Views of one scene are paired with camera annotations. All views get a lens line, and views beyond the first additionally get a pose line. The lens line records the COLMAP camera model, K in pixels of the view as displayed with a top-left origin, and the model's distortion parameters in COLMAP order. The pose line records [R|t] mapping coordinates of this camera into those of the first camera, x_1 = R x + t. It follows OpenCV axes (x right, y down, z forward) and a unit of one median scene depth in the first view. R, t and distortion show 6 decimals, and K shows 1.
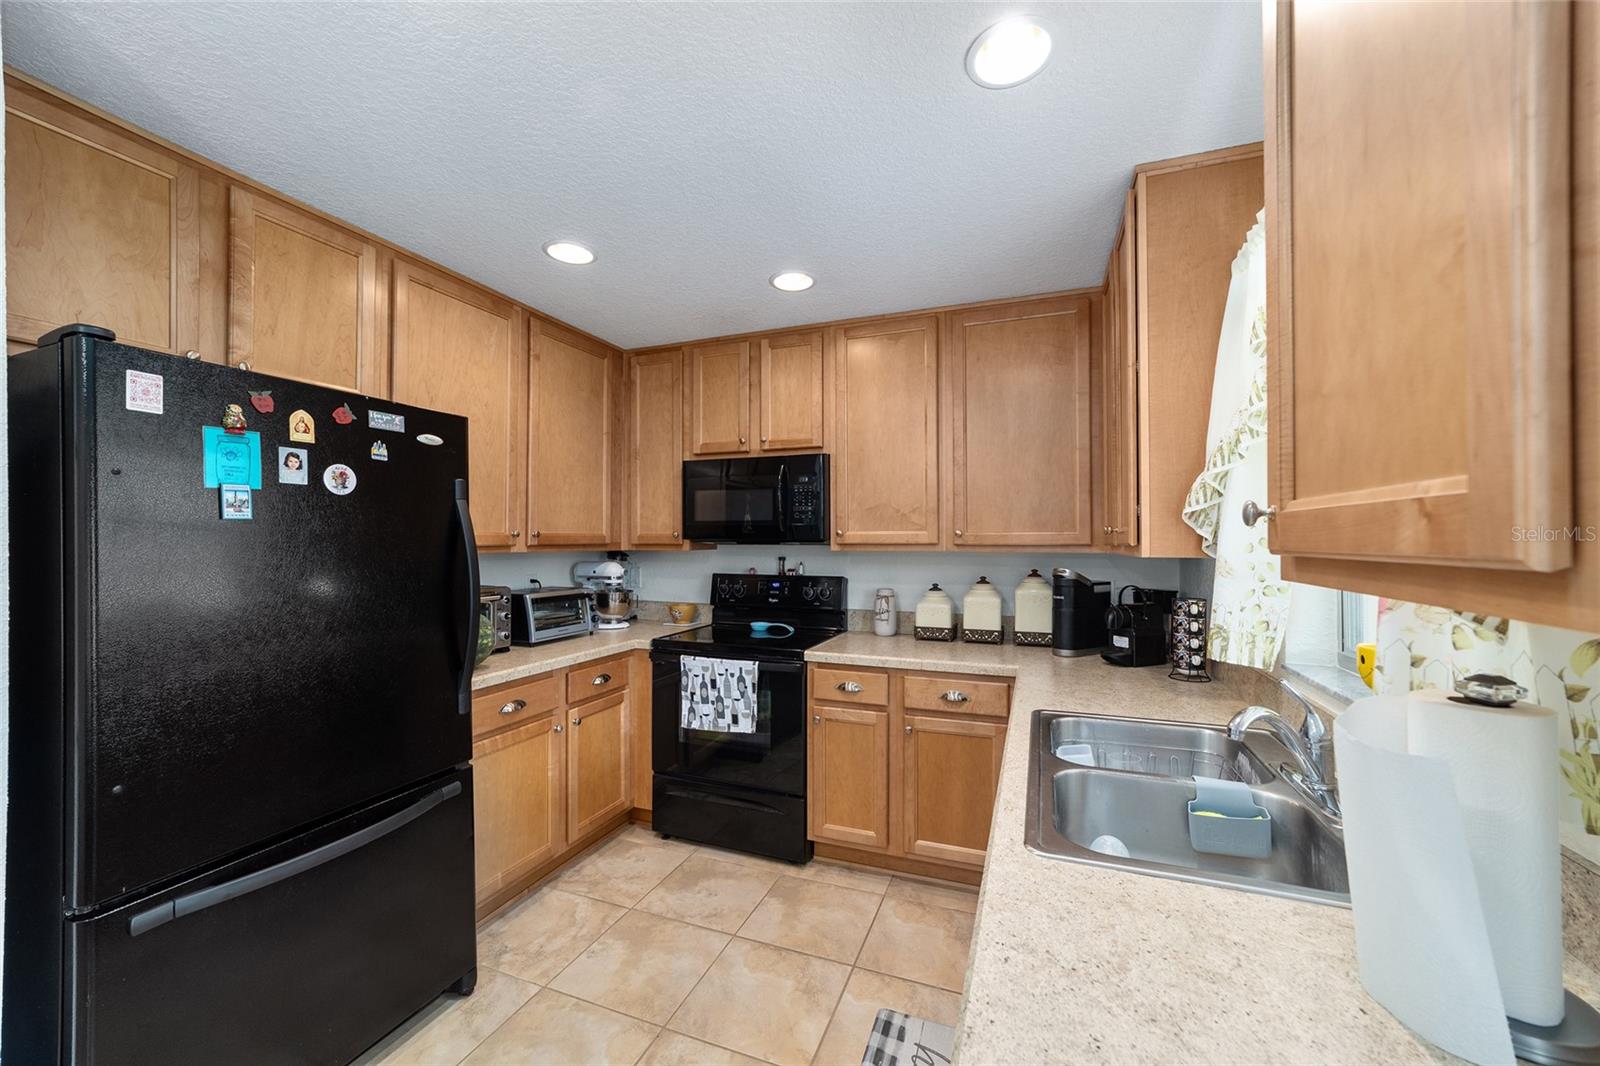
lens RADIAL K [[614.0, 0, 799.3], [0, 614.0, 539.5], [0, 0, 1]] dist [-0.008695, 0.004867]
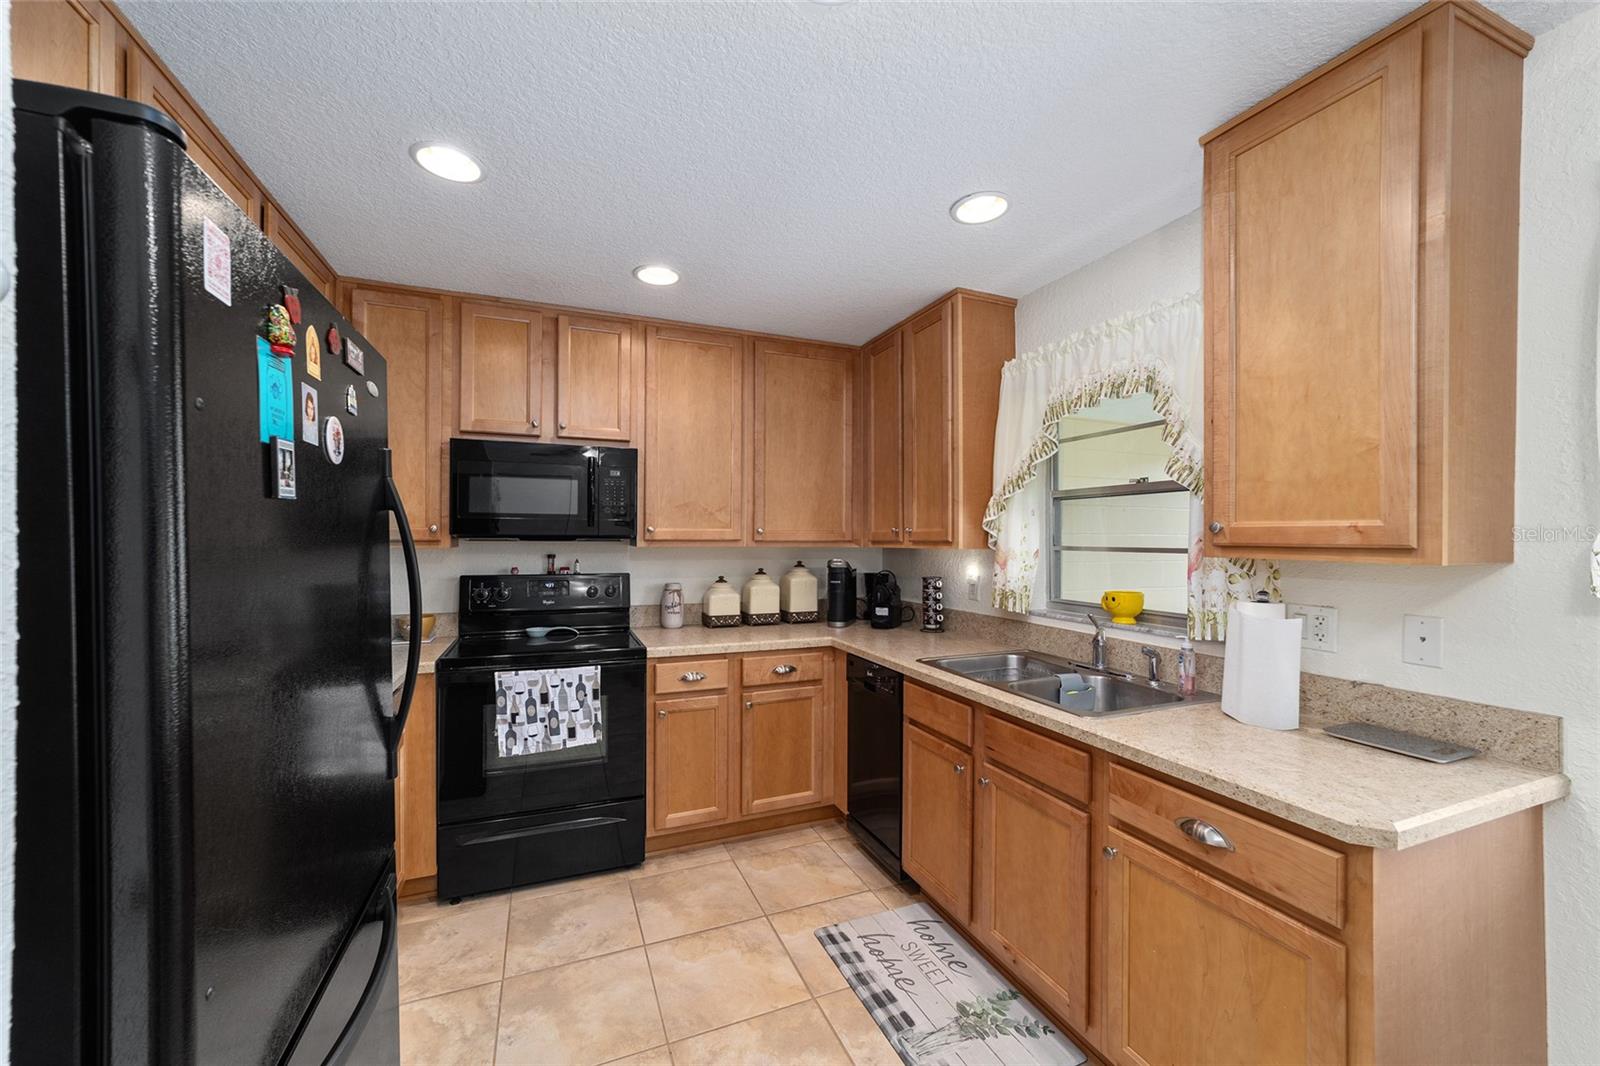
lens RADIAL K [[614.0, 0, 802.5], [0, 614.0, 538.2], [0, 0, 1]] dist [-0.008695, 0.004867]
pose [[0.724148, 0.003041, 0.689638, -0.482932], [-0.006275, 0.999978, 0.002179, 0.000609], [-0.689616, -0.005905, 0.724151, 0.107741]]
